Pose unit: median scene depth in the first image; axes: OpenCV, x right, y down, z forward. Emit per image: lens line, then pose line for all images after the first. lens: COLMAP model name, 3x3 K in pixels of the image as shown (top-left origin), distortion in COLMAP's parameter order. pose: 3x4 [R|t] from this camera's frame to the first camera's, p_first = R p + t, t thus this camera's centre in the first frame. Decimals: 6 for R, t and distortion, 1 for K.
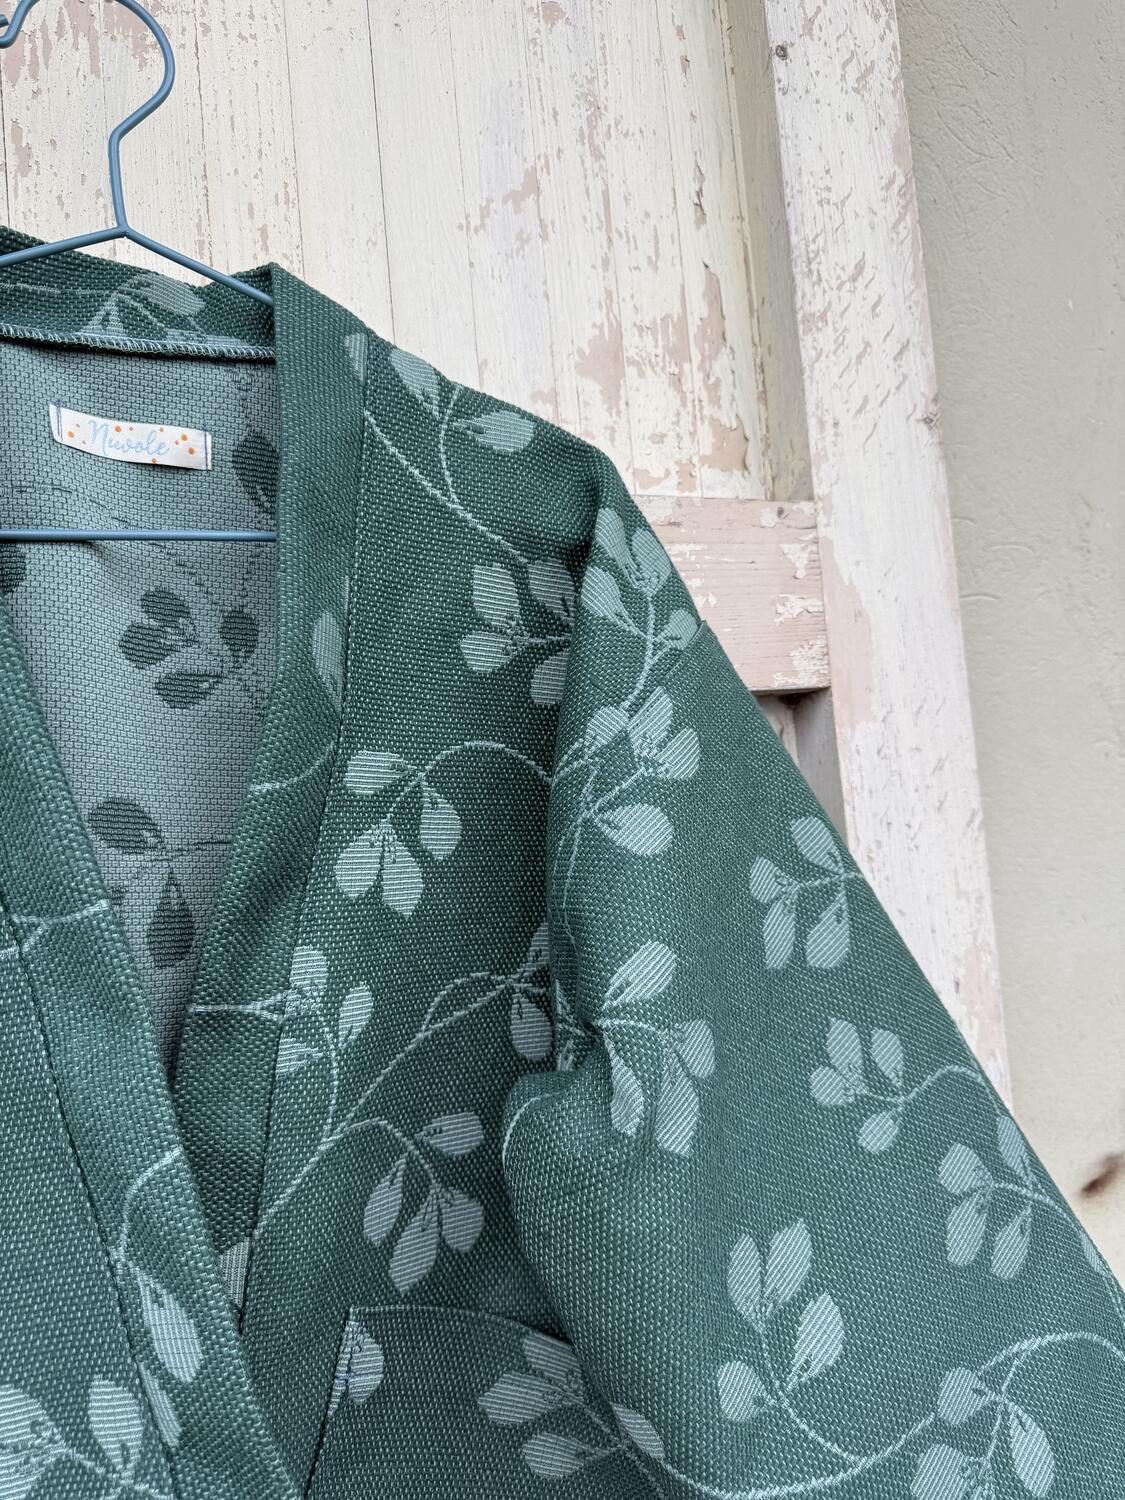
lens RADIAL K [[1046.9, 0, 540.9], [0, 1046.9, 768.5], [0, 0, 1]] dist [-0.014283, -0.004903]
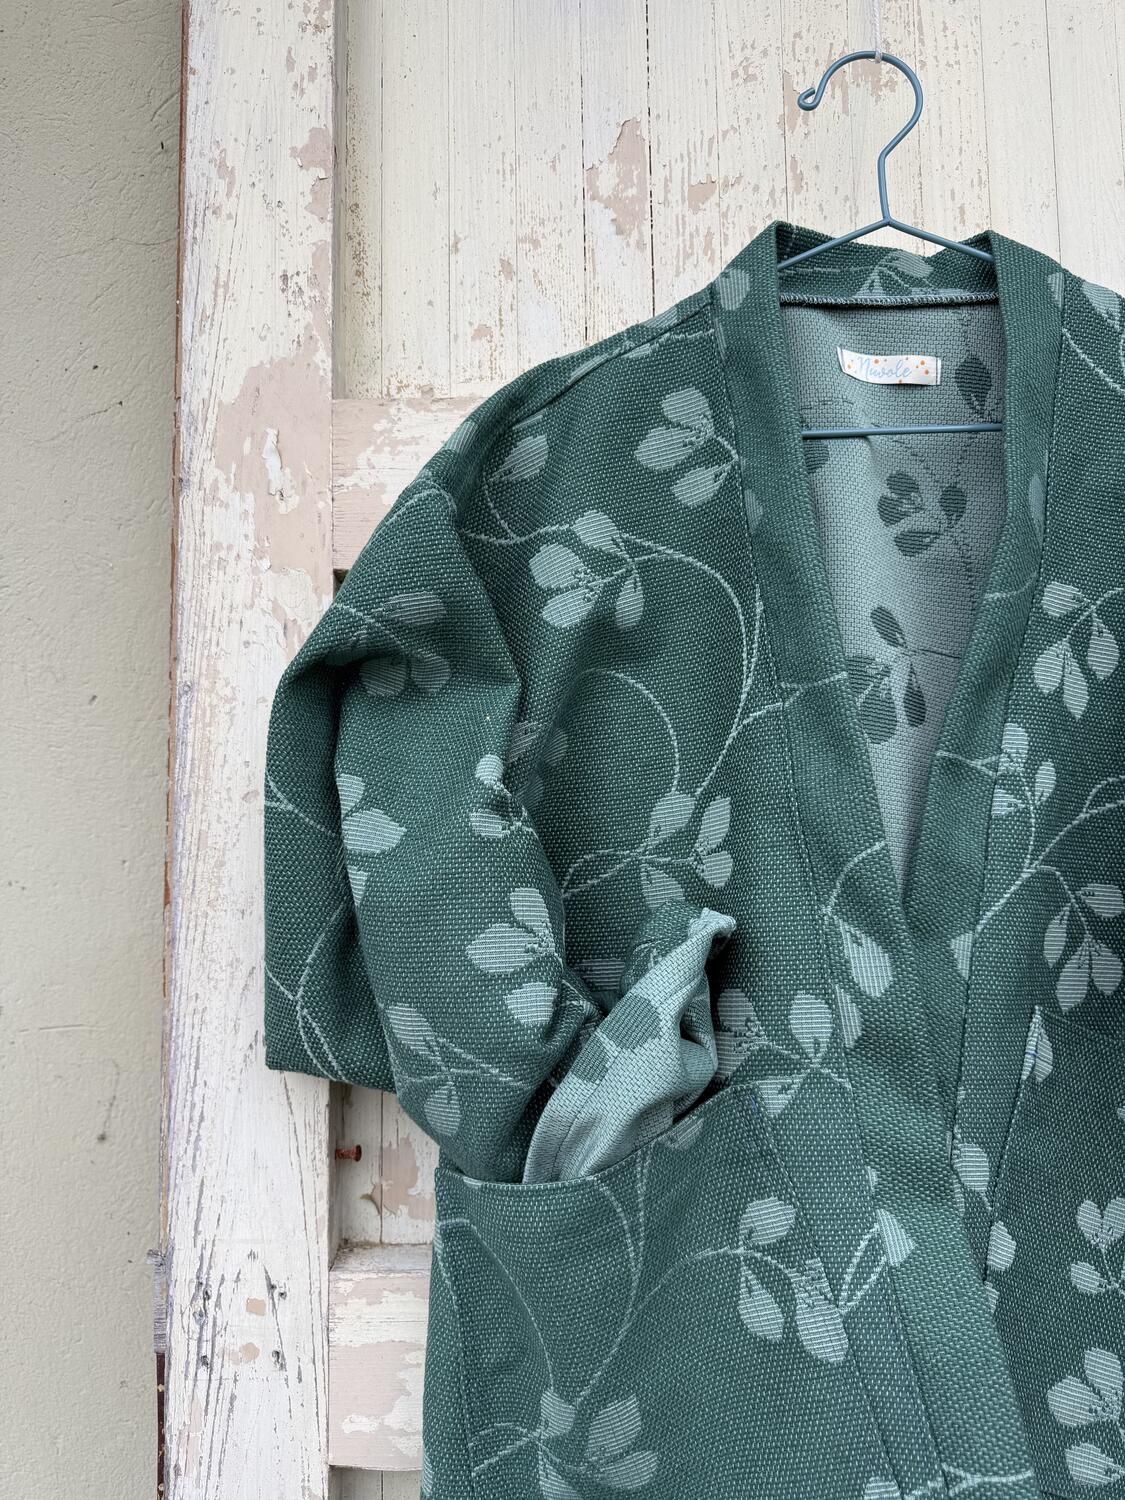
lens RADIAL K [[1046.9, 0, 555.0], [0, 1046.9, 750.8], [0, 0, 1]] dist [-0.014283, -0.004903]
pose [[0.913536, 0.045054, -0.404255, -0.188517], [-0.047920, 0.998847, 0.003031, 0.207513], [0.403925, 0.016603, 0.914641, -0.437643]]
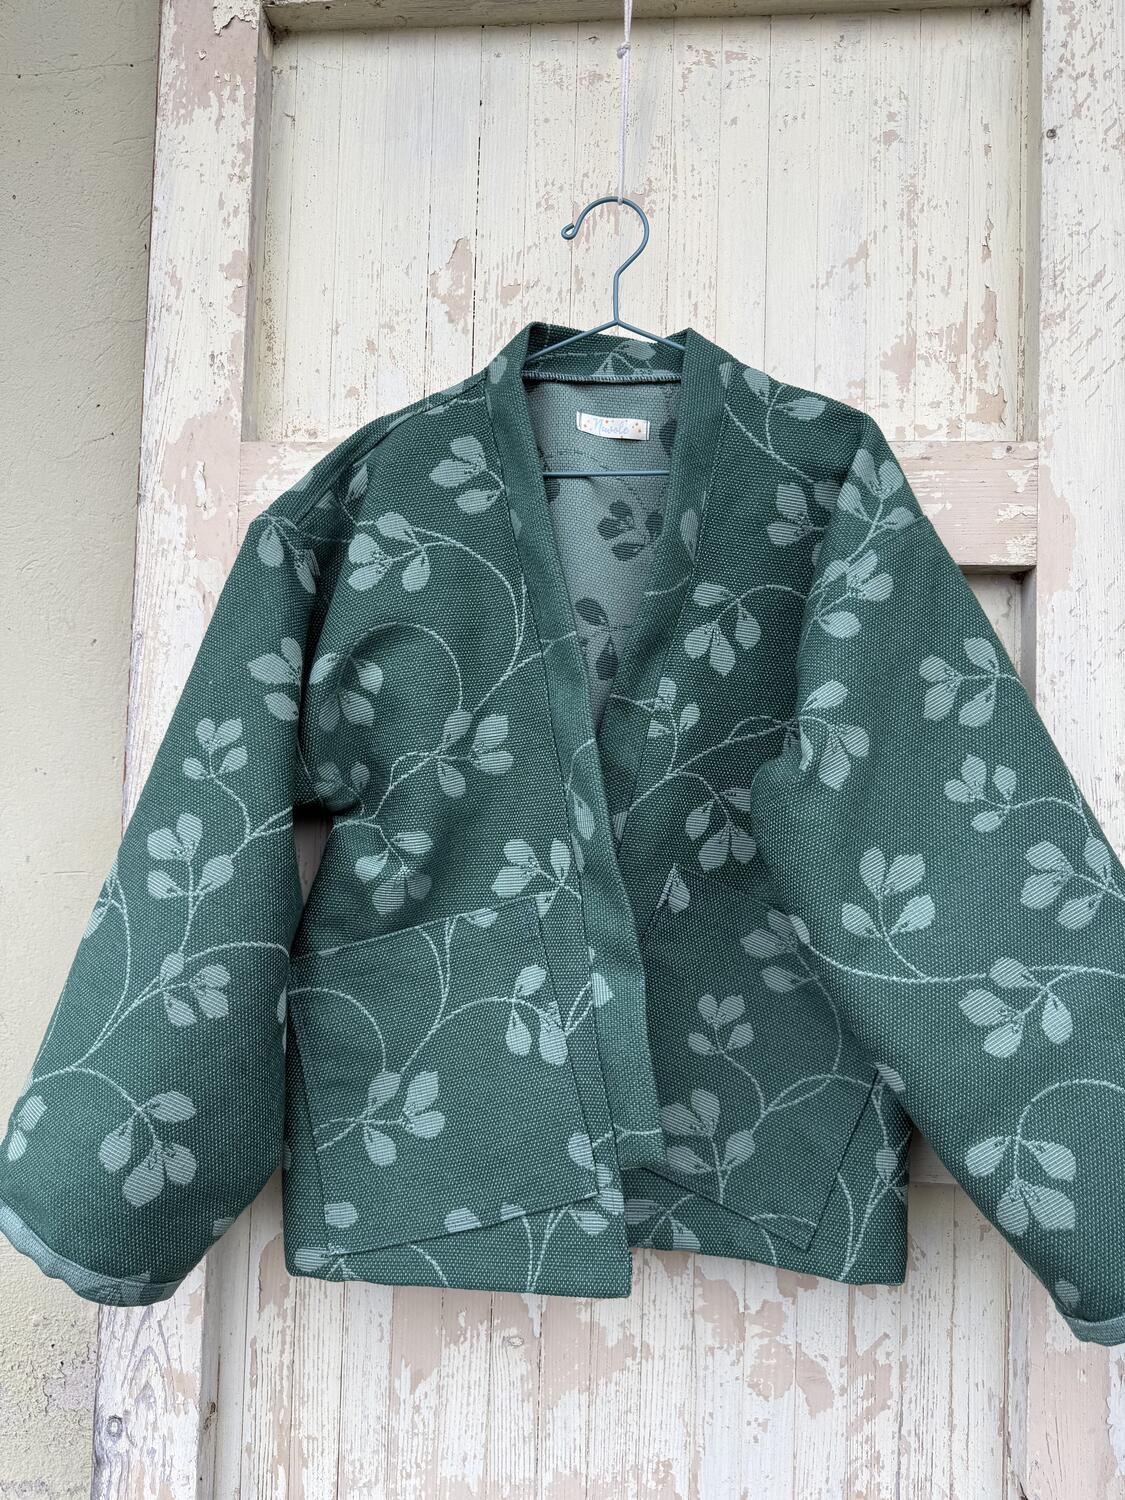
lens RADIAL K [[1046.9, 0, 568.1], [0, 1046.9, 749.7], [0, 0, 1]] dist [-0.014283, -0.004903]
pose [[0.881467, 0.093803, -0.462836, 0.496645], [-0.081895, 0.995588, 0.045808, 0.212459], [0.465091, -0.002475, 0.885259, -0.791583]]
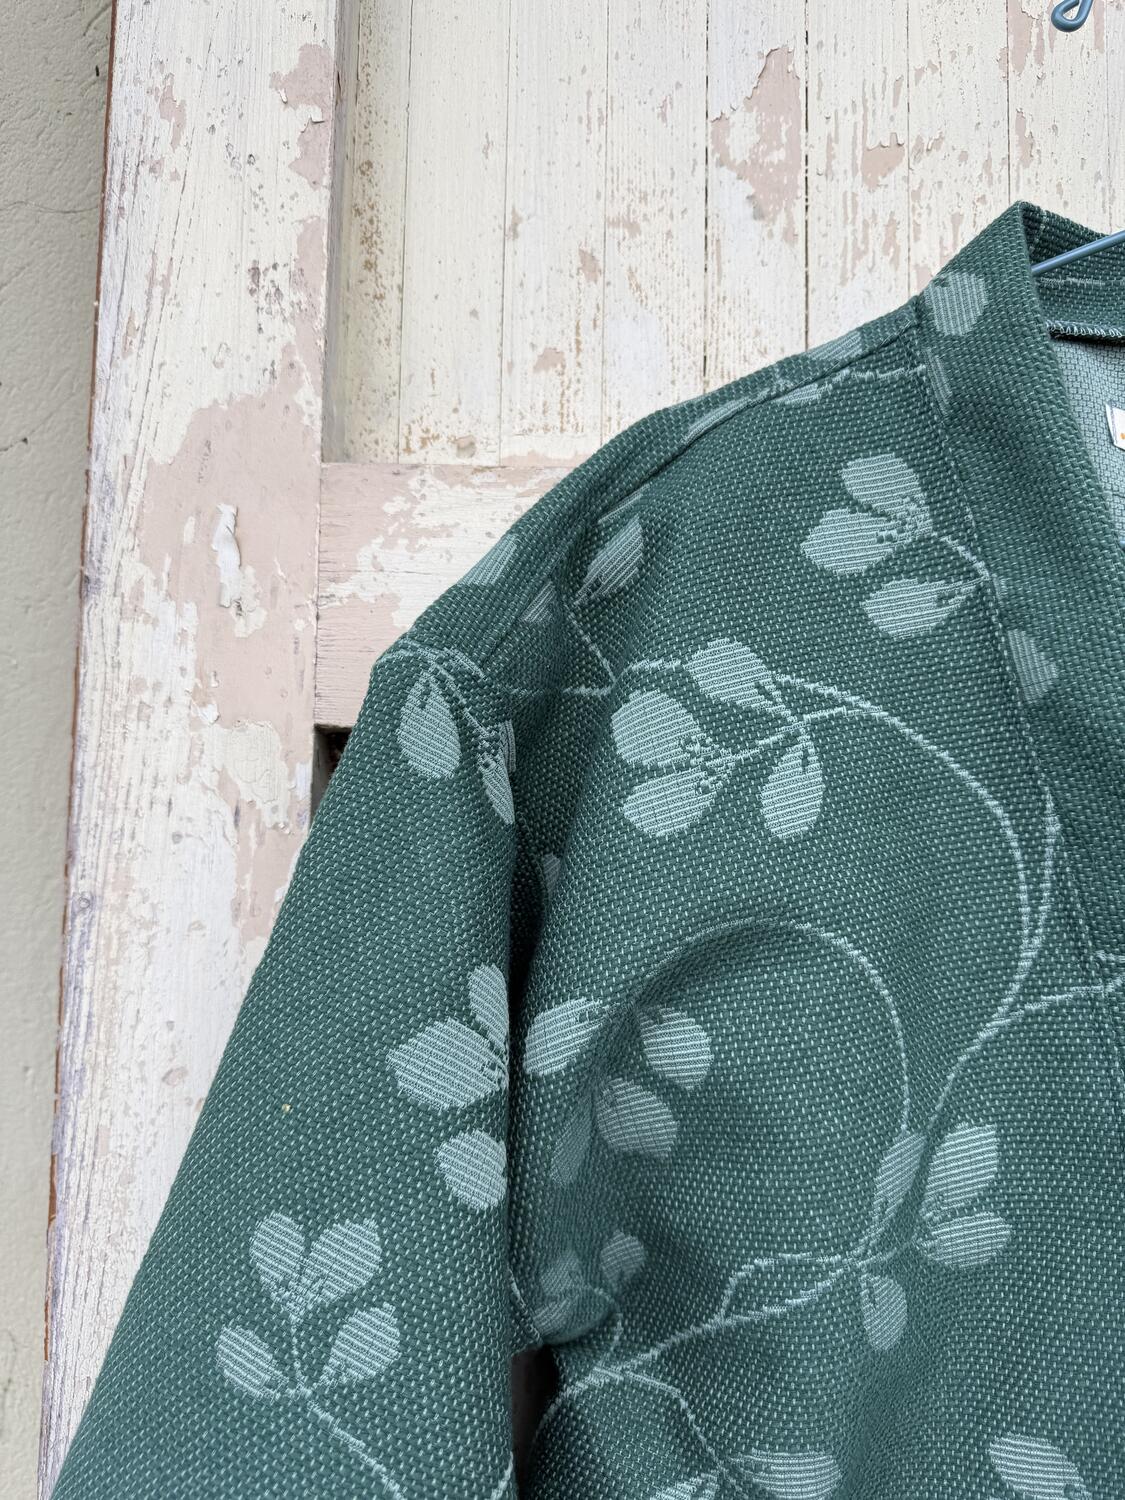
lens RADIAL K [[1046.9, 0, 576.1], [0, 1046.9, 747.8], [0, 0, 1]] dist [-0.014283, -0.004903]
pose [[0.908182, 0.079393, -0.410978, -0.436778], [-0.078665, 0.996725, 0.018715, -0.018159], [0.411118, 0.015333, 0.911453, -0.043341]]
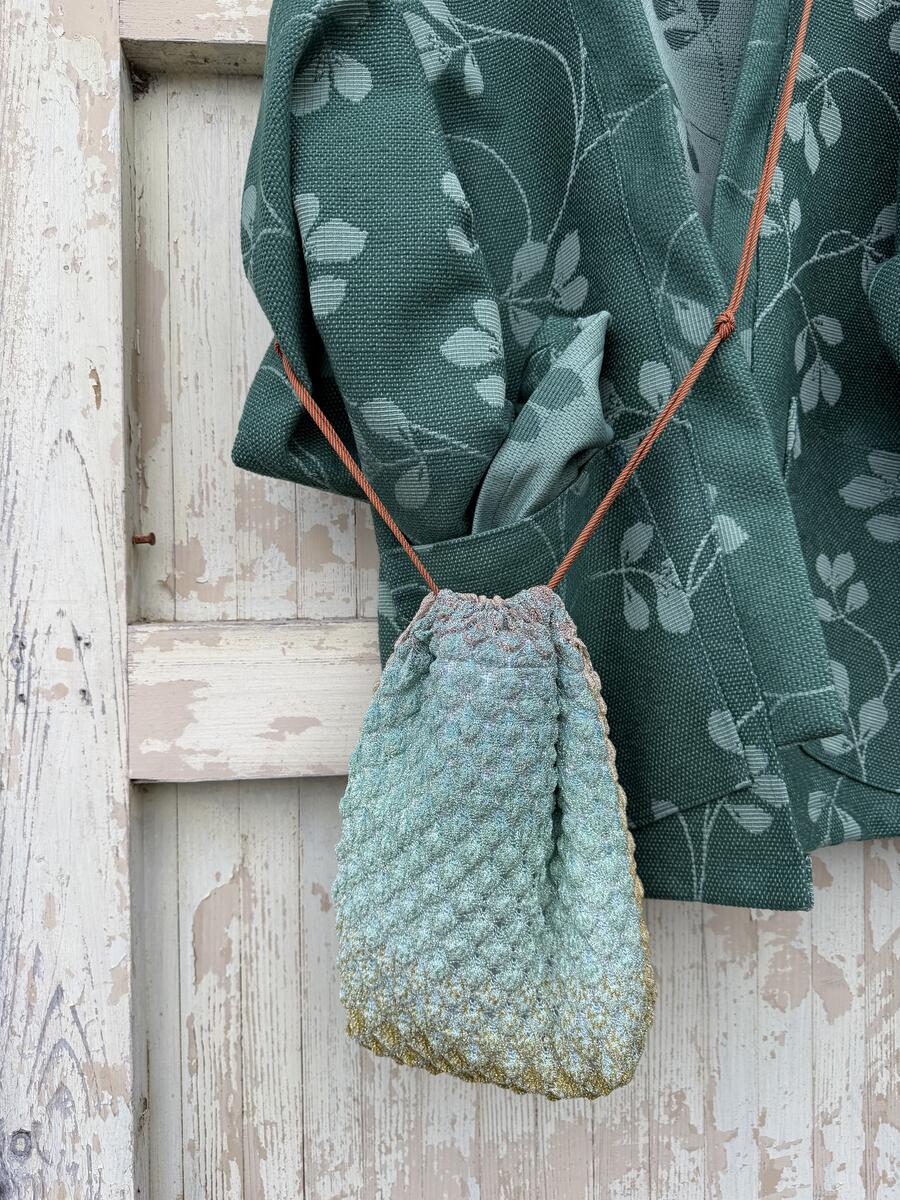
lens RADIAL K [[837.5, 0, 437.4], [0, 837.5, 608.2], [0, 0, 1]] dist [-0.014283, -0.004903]
pose [[0.946490, 0.076019, -0.313652, -0.107498], [-0.052269, 0.995139, 0.083463, 0.696884], [0.318472, -0.062602, 0.945863, -0.396520]]
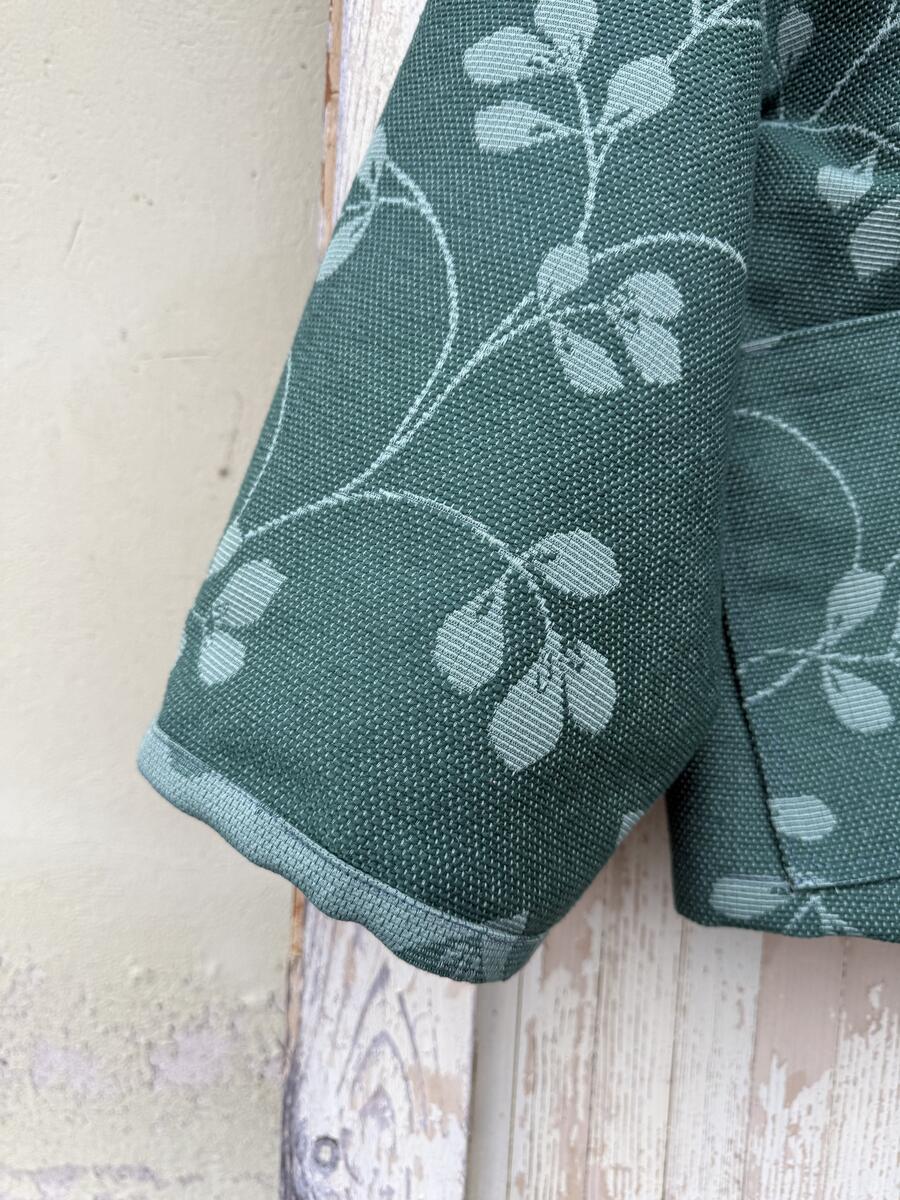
lens RADIAL K [[837.5, 0, 442.5], [0, 837.5, 618.2], [0, 0, 1]] dist [-0.014283, -0.004903]
pose [[0.873179, 0.160398, -0.460251, -0.537657], [-0.099788, 0.983128, 0.153304, 0.839169], [0.477075, -0.087935, 0.874452, -0.218490]]
